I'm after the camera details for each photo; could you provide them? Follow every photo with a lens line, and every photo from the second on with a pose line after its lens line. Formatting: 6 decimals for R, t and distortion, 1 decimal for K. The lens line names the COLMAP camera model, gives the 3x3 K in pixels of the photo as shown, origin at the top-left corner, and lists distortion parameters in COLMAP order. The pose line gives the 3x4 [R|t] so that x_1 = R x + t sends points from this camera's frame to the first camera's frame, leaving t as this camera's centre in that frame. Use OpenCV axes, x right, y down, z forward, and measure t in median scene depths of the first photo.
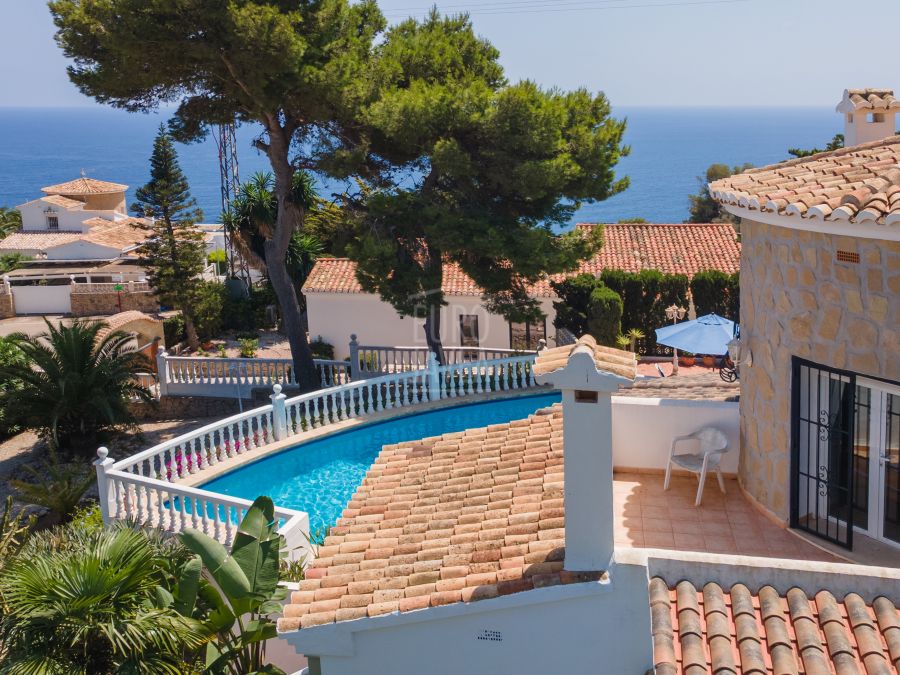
lens RADIAL K [[949.6, 0, 523.5], [0, 949.6, 302.4], [0, 0, 1]] dist [0.013064, 0.036522]
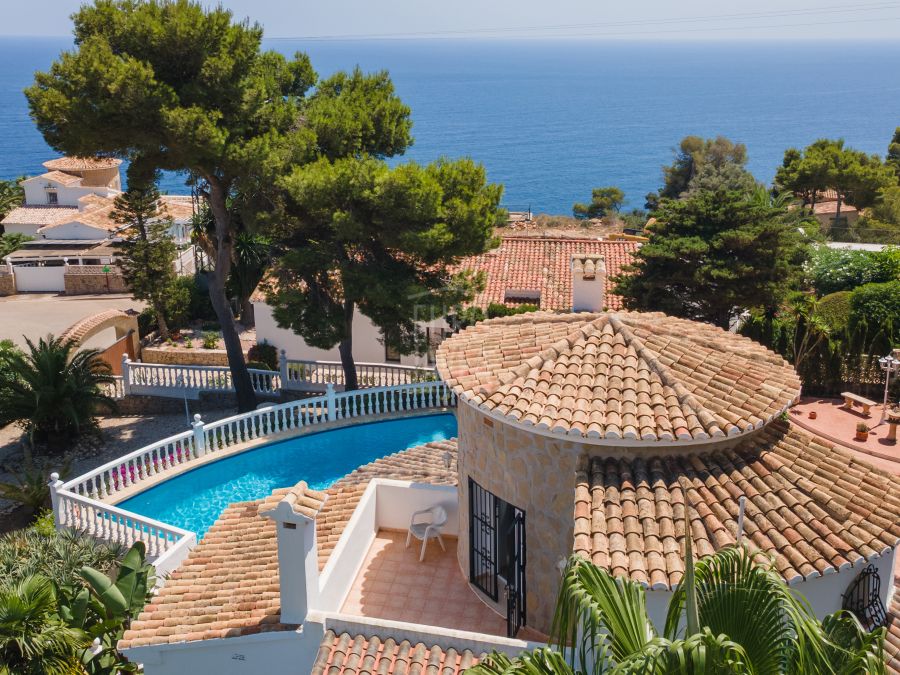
lens RADIAL K [[977.6, 0, 515.5], [0, 977.6, 295.8], [0, 0, 1]] dist [0.028957, -0.027653]
pose [[0.998922, 0.026828, -0.037878, 0.192035], [-0.023820, 0.996688, 0.077748, -0.166272], [0.039838, -0.076762, 0.996253, -0.254951]]
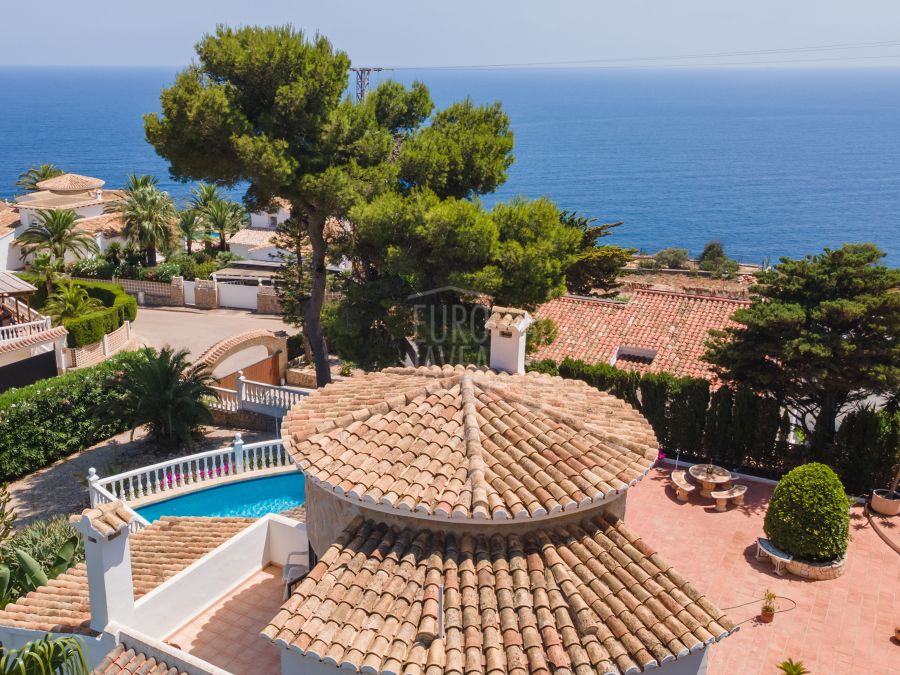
lens RADIAL K [[1015.2, 0, 458.9], [0, 1015.2, 413.1], [0, 0, 1]] dist [0.023222, 0.016545]
pose [[0.914120, 0.146540, -0.378034, 0.505763], [-0.088603, 0.982064, 0.166435, -0.186714], [0.395643, -0.118647, 0.910708, -0.160925]]
